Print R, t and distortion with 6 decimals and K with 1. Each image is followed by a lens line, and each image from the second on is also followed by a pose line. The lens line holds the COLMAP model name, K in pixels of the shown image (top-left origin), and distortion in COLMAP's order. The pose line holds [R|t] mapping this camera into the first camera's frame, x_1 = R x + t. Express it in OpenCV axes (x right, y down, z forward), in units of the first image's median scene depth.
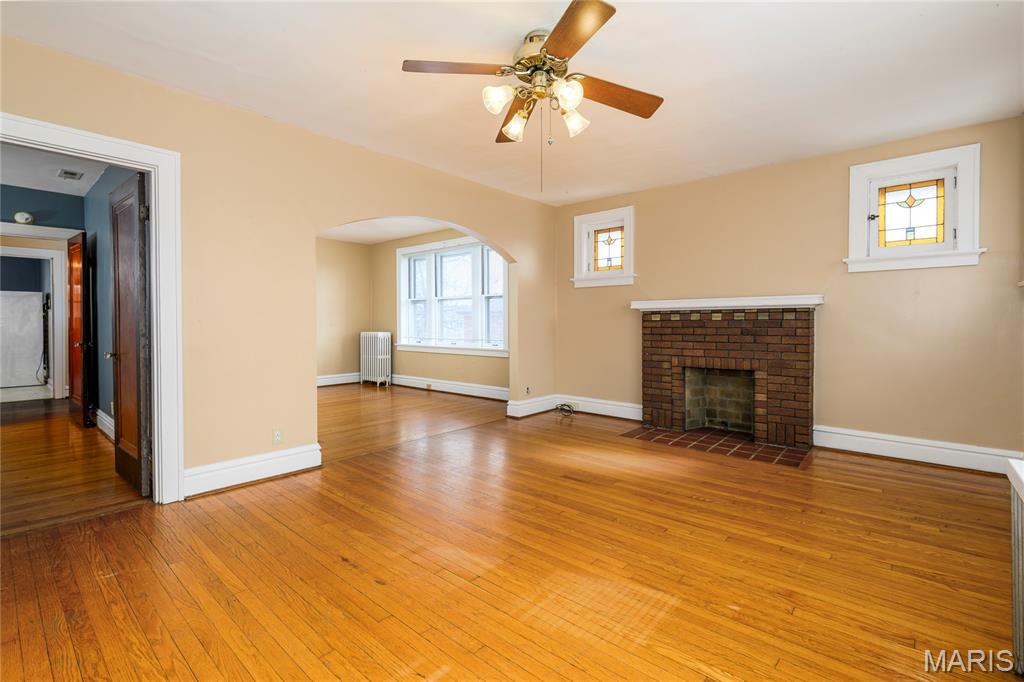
lens RADIAL K [[462.1, 0, 529.7], [0, 462.1, 326.2], [0, 0, 1]] dist [0.000493, -0.000900]
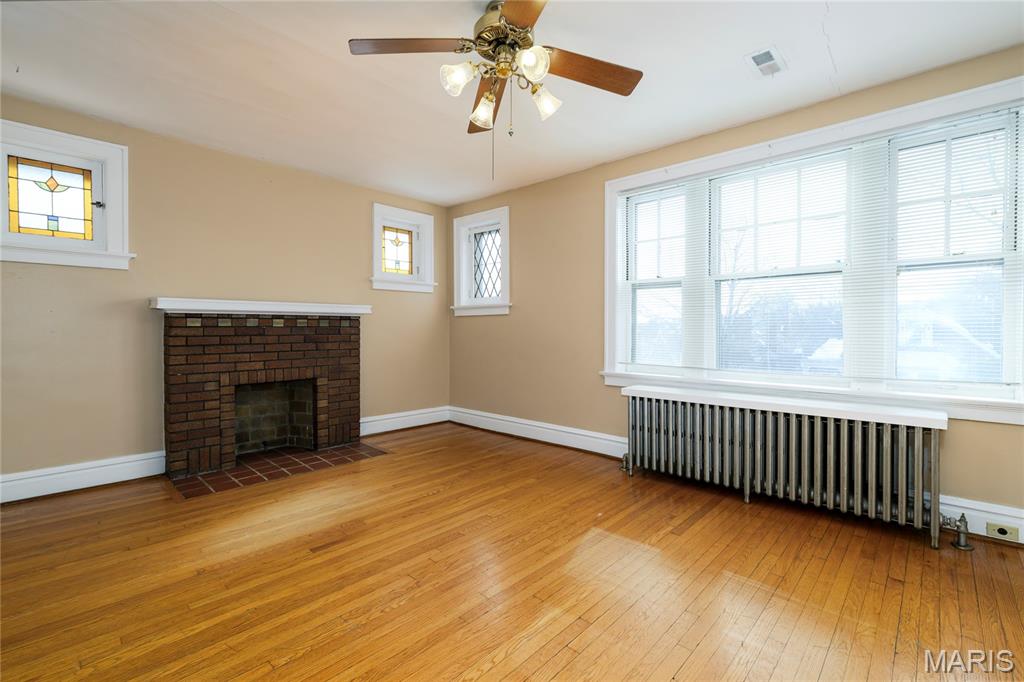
lens RADIAL K [[462.1, 0, 514.3], [0, 462.1, 338.4], [0, 0, 1]] dist [0.000493, -0.000900]
pose [[0.042082, -0.020656, 0.998901, -0.487702], [0.006954, 0.999768, 0.020381, -0.006335], [-0.999090, 0.006089, 0.042216, 0.535305]]
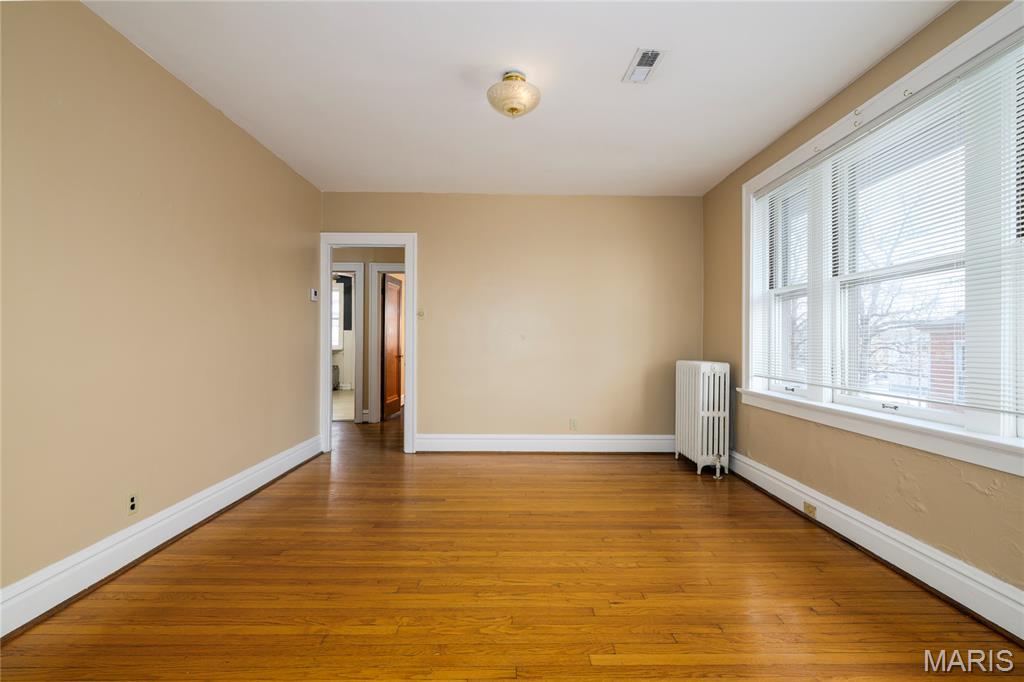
lens RADIAL K [[462.1, 0, 519.8], [0, 462.1, 344.8], [0, 0, 1]] dist [0.000493, -0.000900]
pose [[0.653338, 0.007396, -0.757030, -0.153247], [-0.013144, 0.999912, -0.001574, -0.005927], [0.756952, 0.010979, 0.653378, 0.999999]]
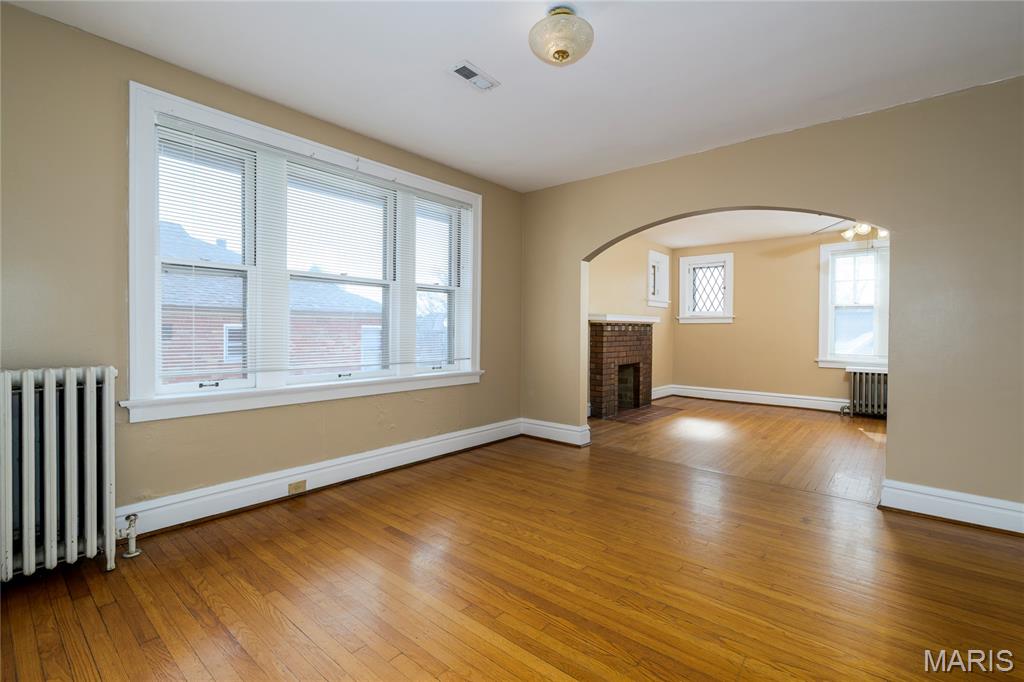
lens RADIAL K [[462.1, 0, 513.1], [0, 462.1, 335.3], [0, 0, 1]] dist [0.000493, -0.000900]
pose [[0.007851, -0.011539, 0.999903, -1.109338], [-0.000012, 0.999933, 0.011539, -0.016470], [-0.999969, -0.000102, 0.007850, 1.426313]]
